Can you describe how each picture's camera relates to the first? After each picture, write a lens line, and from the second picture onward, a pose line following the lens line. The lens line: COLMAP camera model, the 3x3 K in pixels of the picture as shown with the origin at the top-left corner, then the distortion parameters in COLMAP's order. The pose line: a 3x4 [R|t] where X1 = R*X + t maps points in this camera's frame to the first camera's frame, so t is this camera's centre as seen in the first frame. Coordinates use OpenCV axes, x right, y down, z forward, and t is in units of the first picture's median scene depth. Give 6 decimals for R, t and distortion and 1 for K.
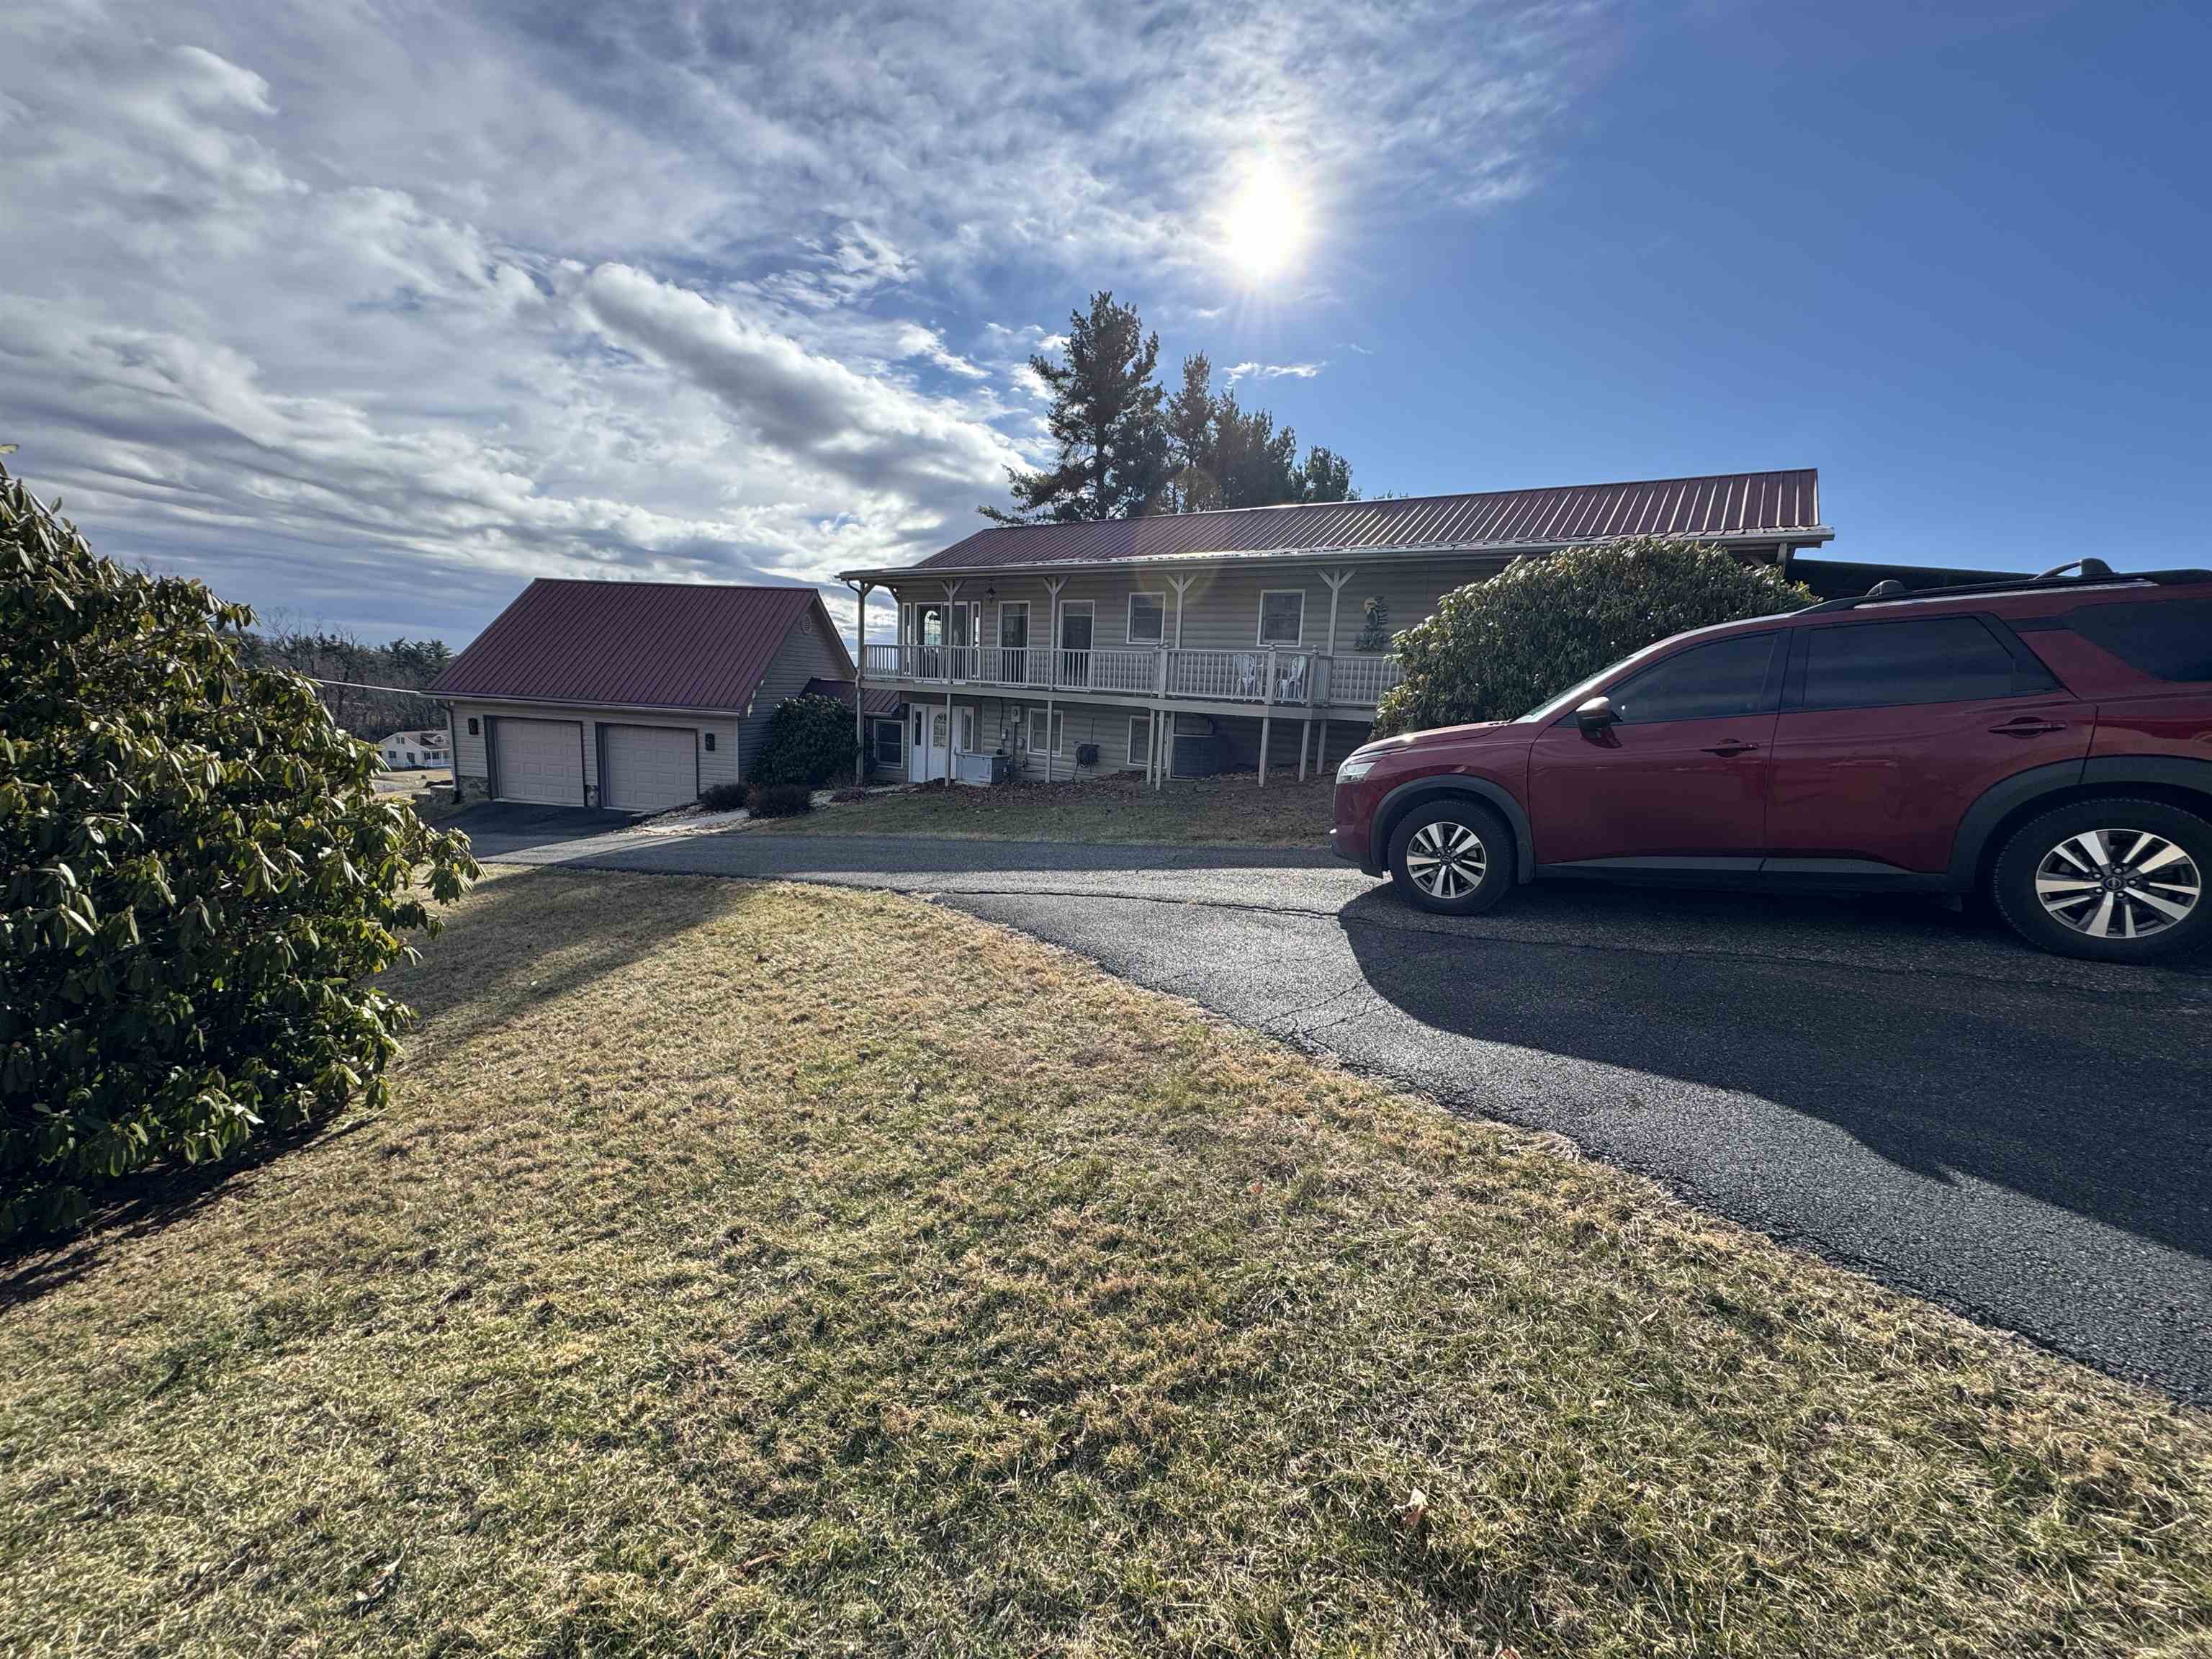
lens RADIAL K [[881.5, 0, 1112.9], [0, 881.5, 846.3], [0, 0, 1]] dist [-0.003538, -0.000014]
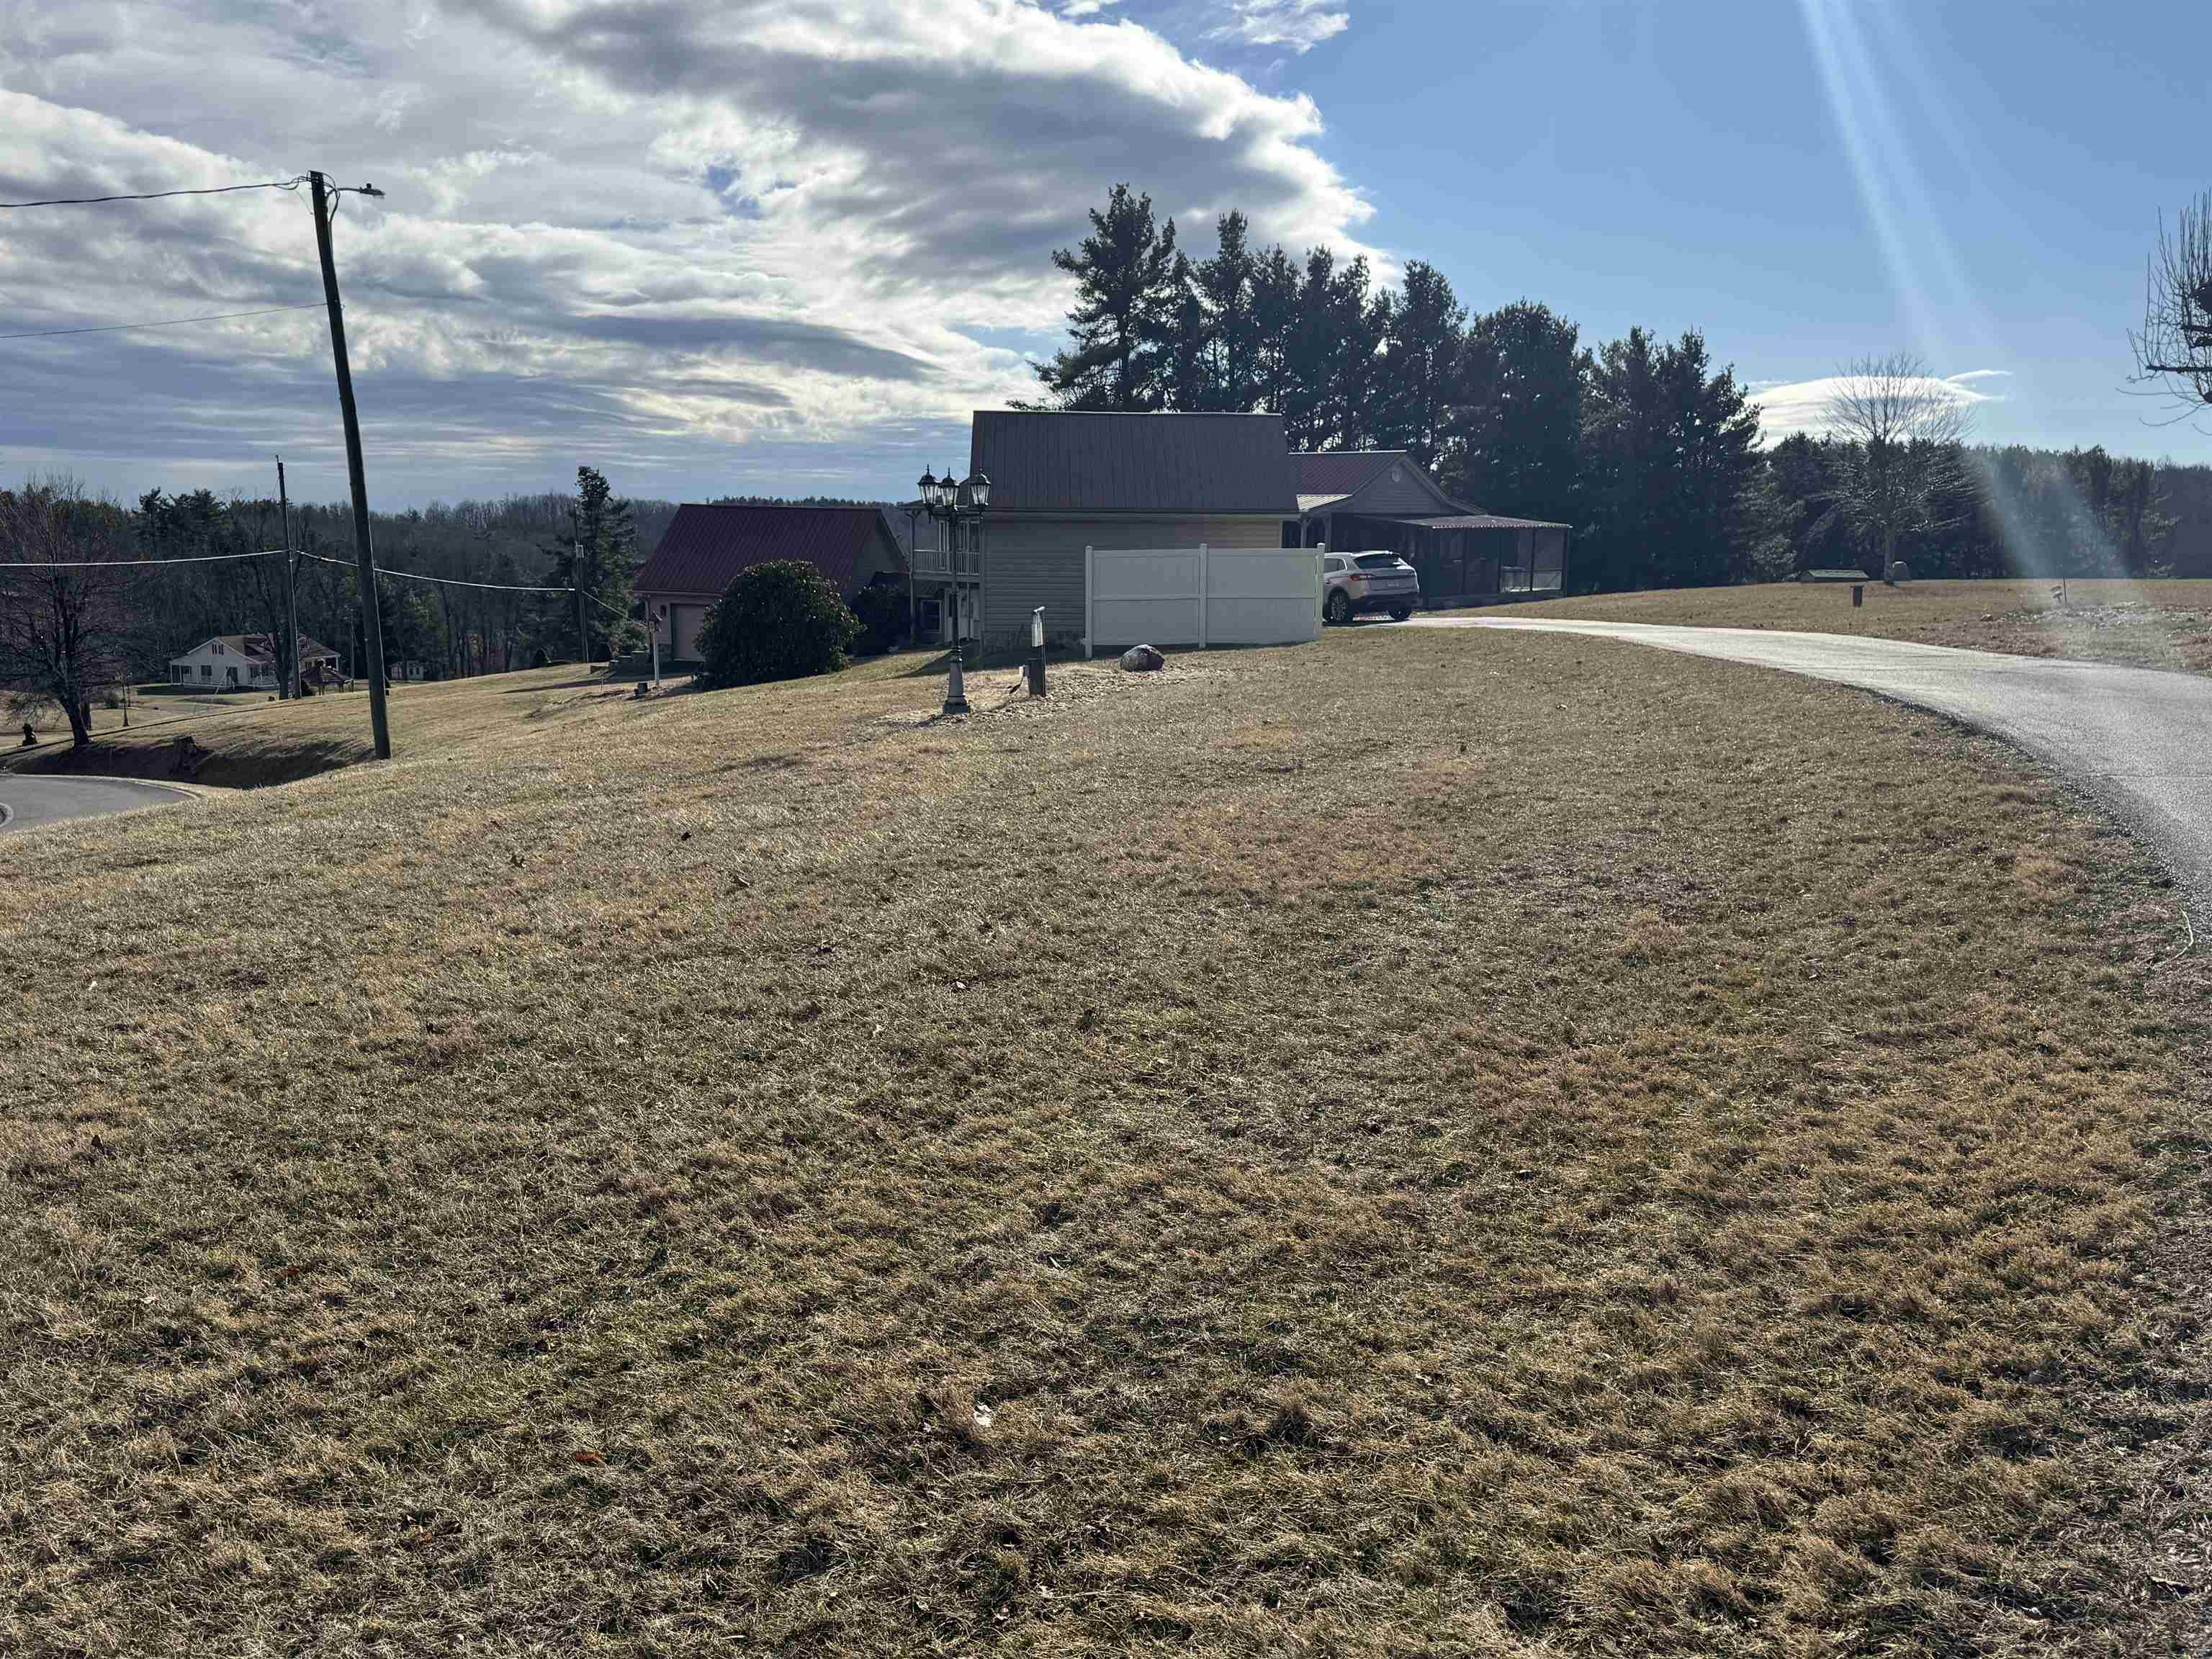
lens RADIAL K [[1786.7, 0, 1096.0], [0, 1786.7, 886.1], [0, 0, 1]] dist [0.041547, 0.000852]
pose [[0.989021, -0.005995, -0.147656, 0.484319], [0.009043, 0.999759, 0.019984, 0.293776], [0.147501, -0.021100, 0.988837, -2.036367]]
